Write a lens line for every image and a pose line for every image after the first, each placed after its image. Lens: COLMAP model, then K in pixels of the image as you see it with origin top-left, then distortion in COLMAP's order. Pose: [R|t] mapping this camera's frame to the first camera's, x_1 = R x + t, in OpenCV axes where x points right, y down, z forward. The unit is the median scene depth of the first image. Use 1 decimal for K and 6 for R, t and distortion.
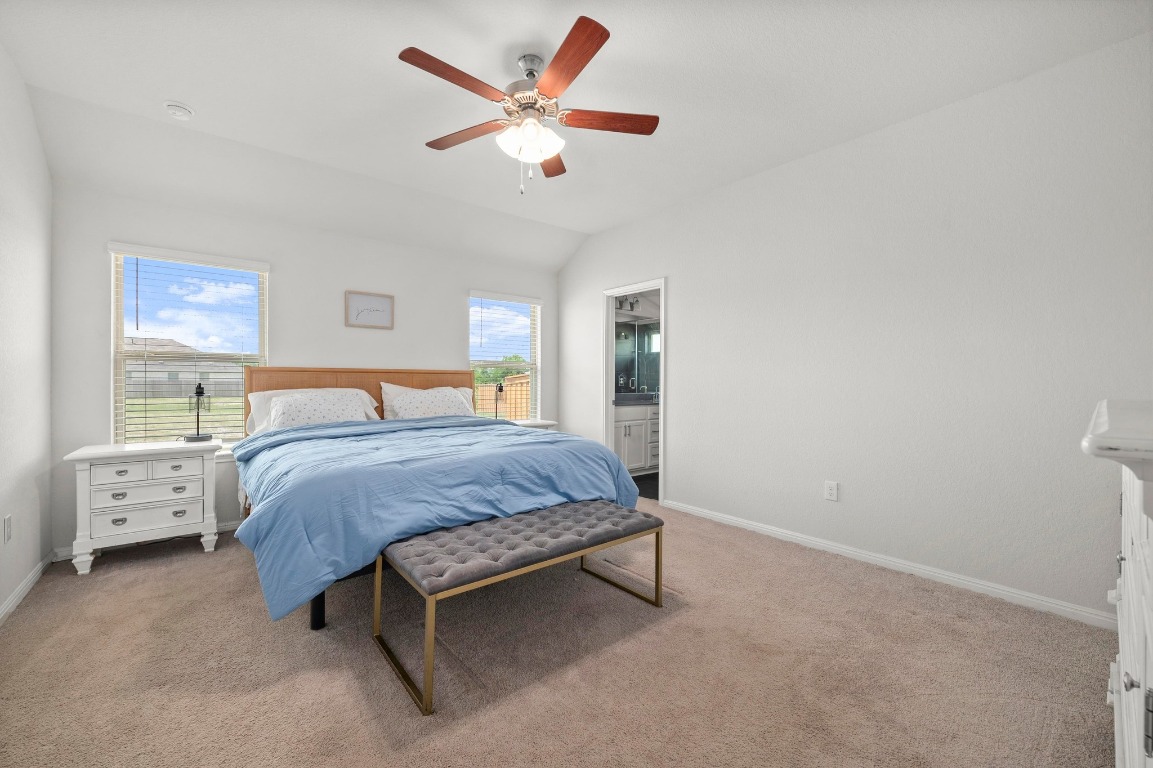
lens RADIAL K [[461.8, 0, 579.7], [0, 461.8, 385.0], [0, 0, 1]] dist [-0.000927, -0.000170]
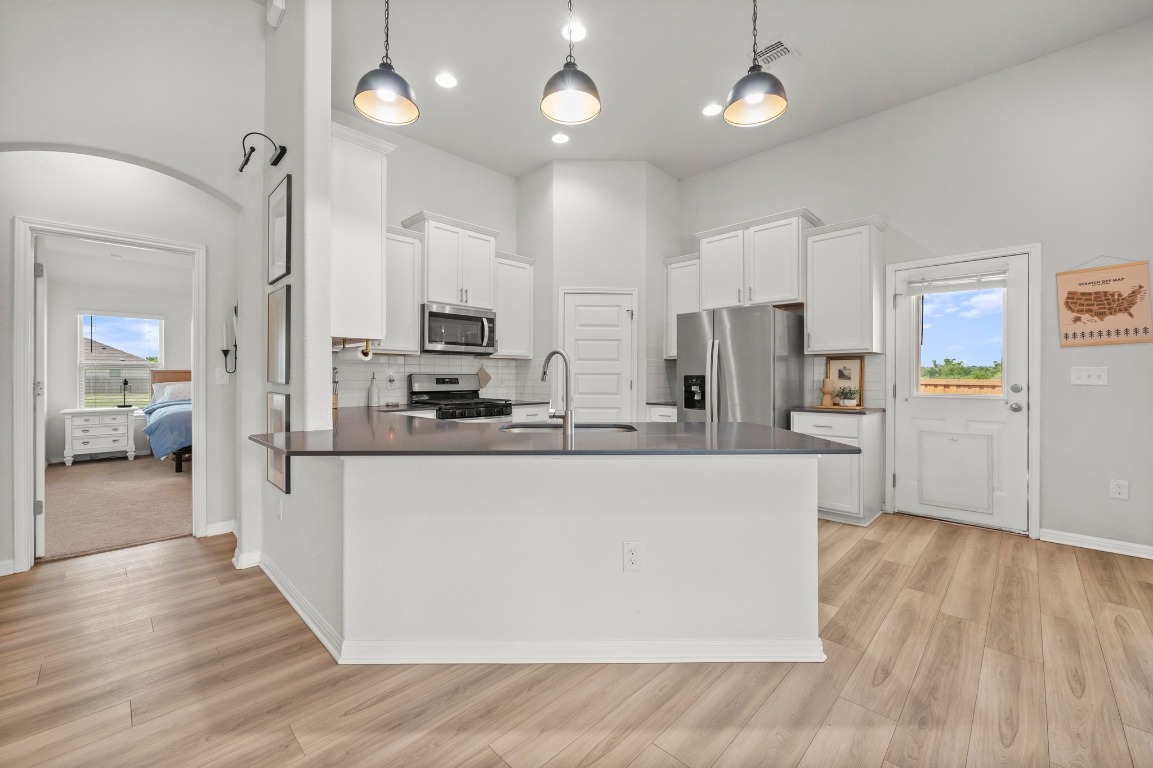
lens RADIAL K [[461.8, 0, 574.6], [0, 461.8, 381.9], [0, 0, 1]] dist [-0.000927, -0.000170]
pose [[0.994942, -0.004523, 0.100346, 1.035734], [0.004517, 0.999990, 0.000288, 0.020267], [-0.100346, 0.000167, 0.994953, -1.342695]]
